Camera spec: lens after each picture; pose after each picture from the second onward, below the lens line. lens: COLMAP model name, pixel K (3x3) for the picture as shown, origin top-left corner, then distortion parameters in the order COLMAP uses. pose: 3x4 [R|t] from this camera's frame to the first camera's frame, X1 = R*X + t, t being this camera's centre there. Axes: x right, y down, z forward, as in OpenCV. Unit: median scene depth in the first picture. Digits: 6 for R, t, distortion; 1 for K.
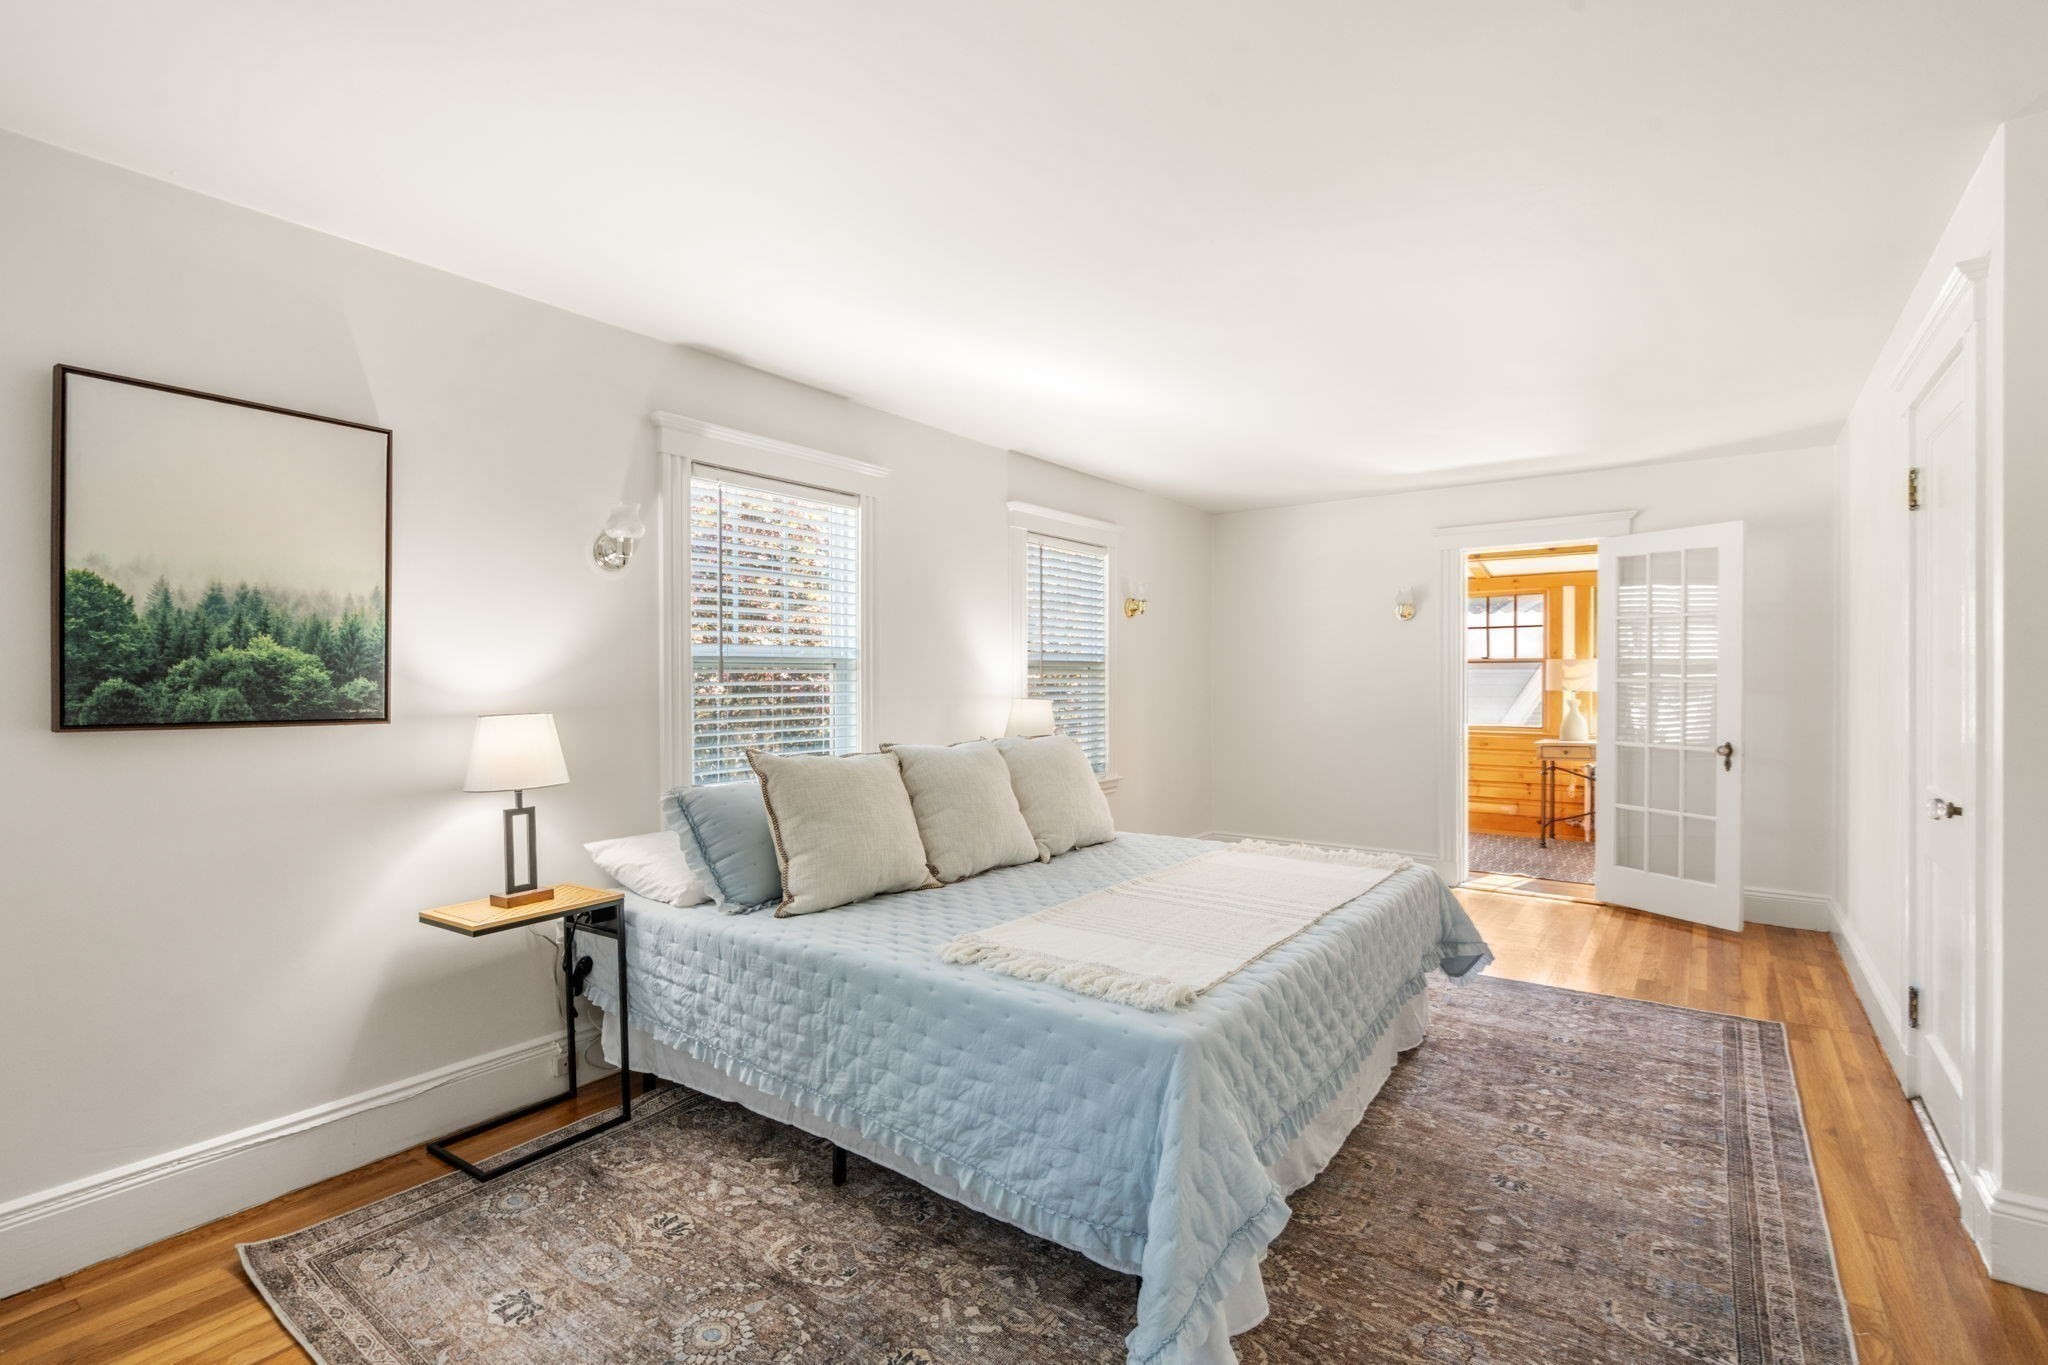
lens RADIAL K [[939.2, 0, 1019.8], [0, 939.2, 662.0], [0, 0, 1]] dist [-0.000362, 0.000465]
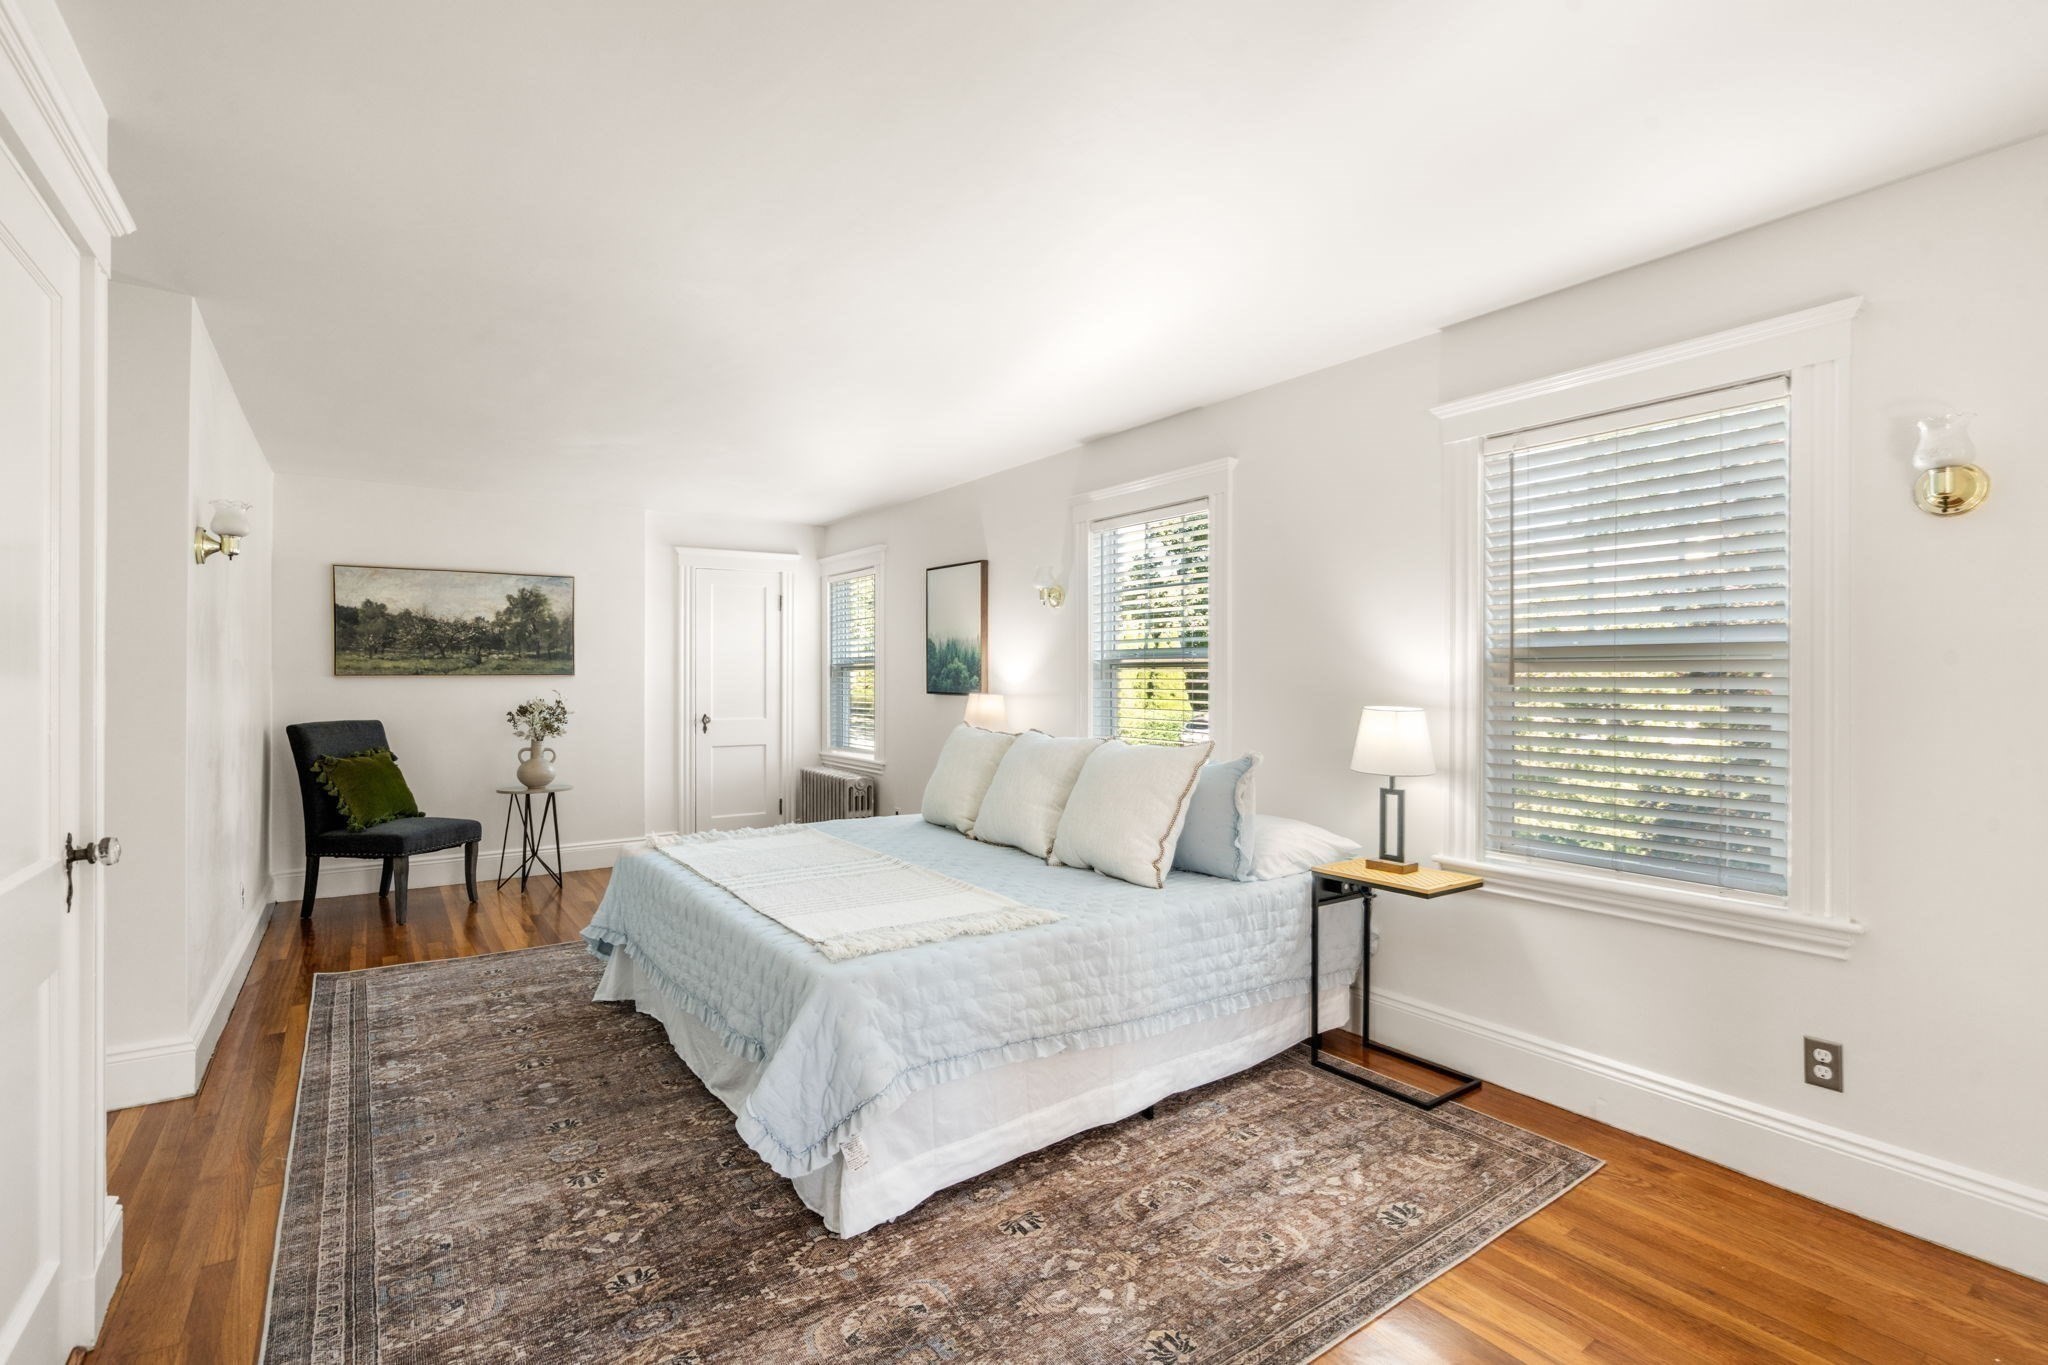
lens RADIAL K [[920.0, 0, 1024.0], [0, 920.0, 682.5], [0, 0, 1]] dist [-0.002929, -0.000218]
pose [[-0.310103, 0.010479, -0.950645, 1.244260], [0.013832, 0.999883, 0.006510, 0.019322], [0.950602, -0.011131, -0.310212, 1.672537]]
